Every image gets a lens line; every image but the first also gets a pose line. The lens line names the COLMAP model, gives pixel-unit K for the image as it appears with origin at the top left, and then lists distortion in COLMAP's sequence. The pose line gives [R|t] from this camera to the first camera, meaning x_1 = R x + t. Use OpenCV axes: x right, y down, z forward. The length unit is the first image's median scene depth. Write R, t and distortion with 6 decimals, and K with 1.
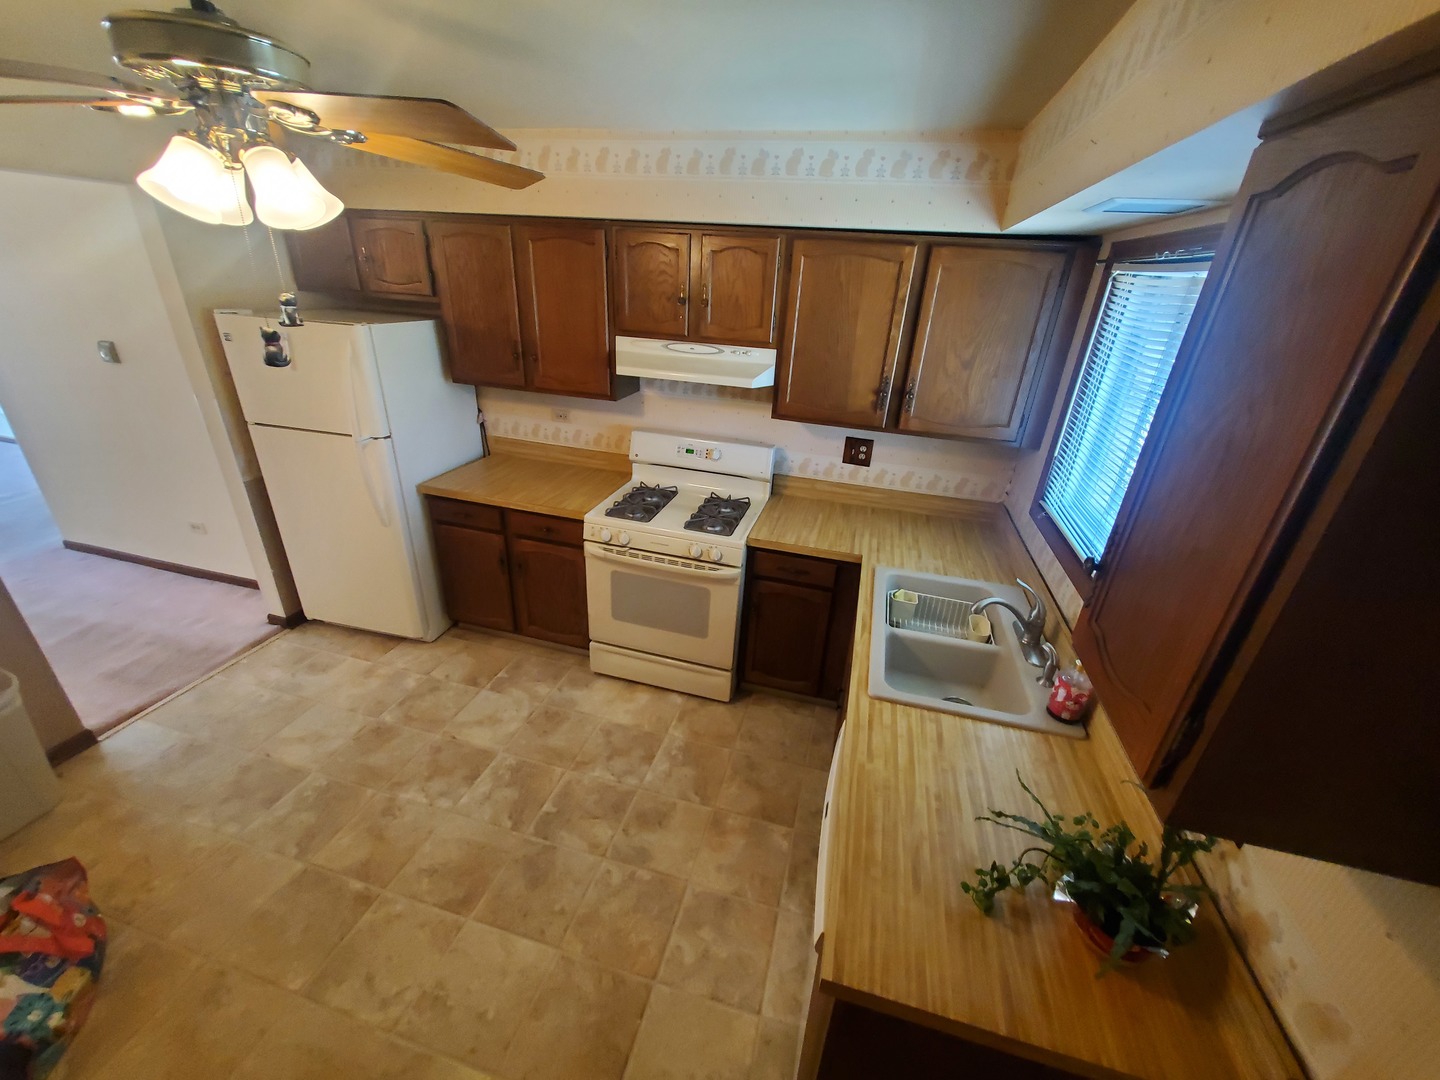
lens RADIAL K [[569.3, 0, 724.2], [0, 569.3, 546.7], [0, 0, 1]] dist [-0.000853, 0.000714]
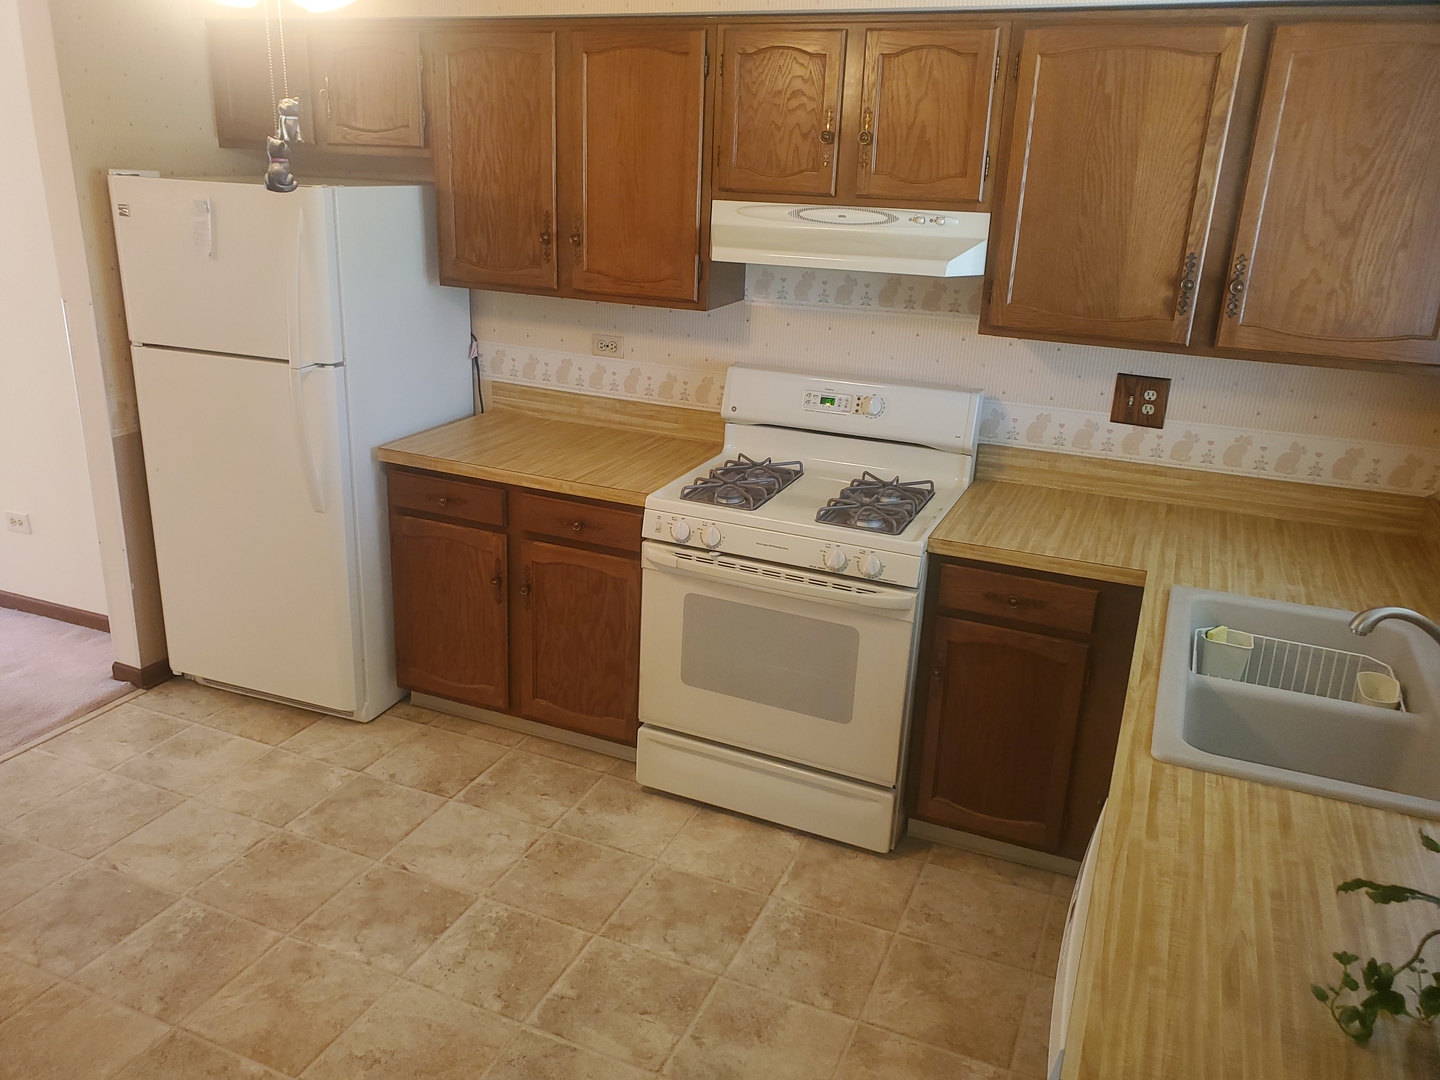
lens RADIAL K [[1123.3, 0, 690.3], [0, 1123.3, 533.2], [0, 0, 1]] dist [0.033264, -0.024922]
pose [[0.986943, 0.028455, -0.158539, -0.016689], [-0.048150, 0.991385, -0.121810, 0.125842], [0.153707, 0.127853, 0.979810, -0.123147]]
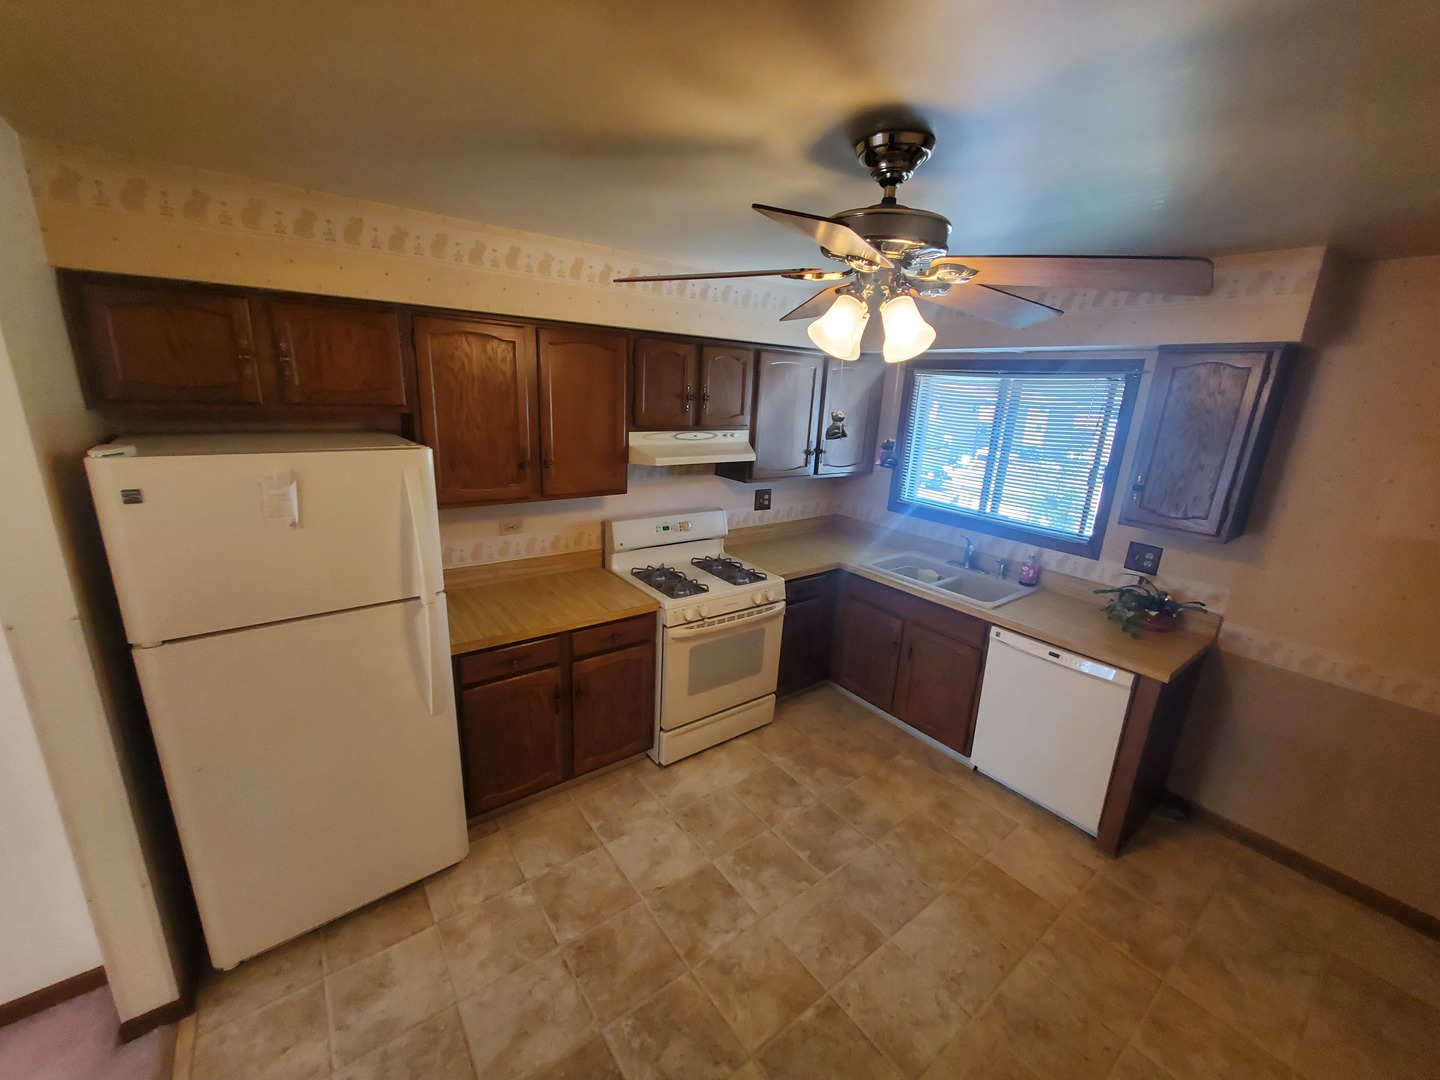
lens RADIAL K [[569.3, 0, 731.8], [0, 569.3, 545.8], [0, 0, 1]] dist [-0.000853, 0.000714]
pose [[0.609947, -0.238944, 0.755559, -0.950804], [0.325691, 0.944796, 0.035866, -0.155774], [-0.722419, 0.224203, 0.654098, 0.237126]]
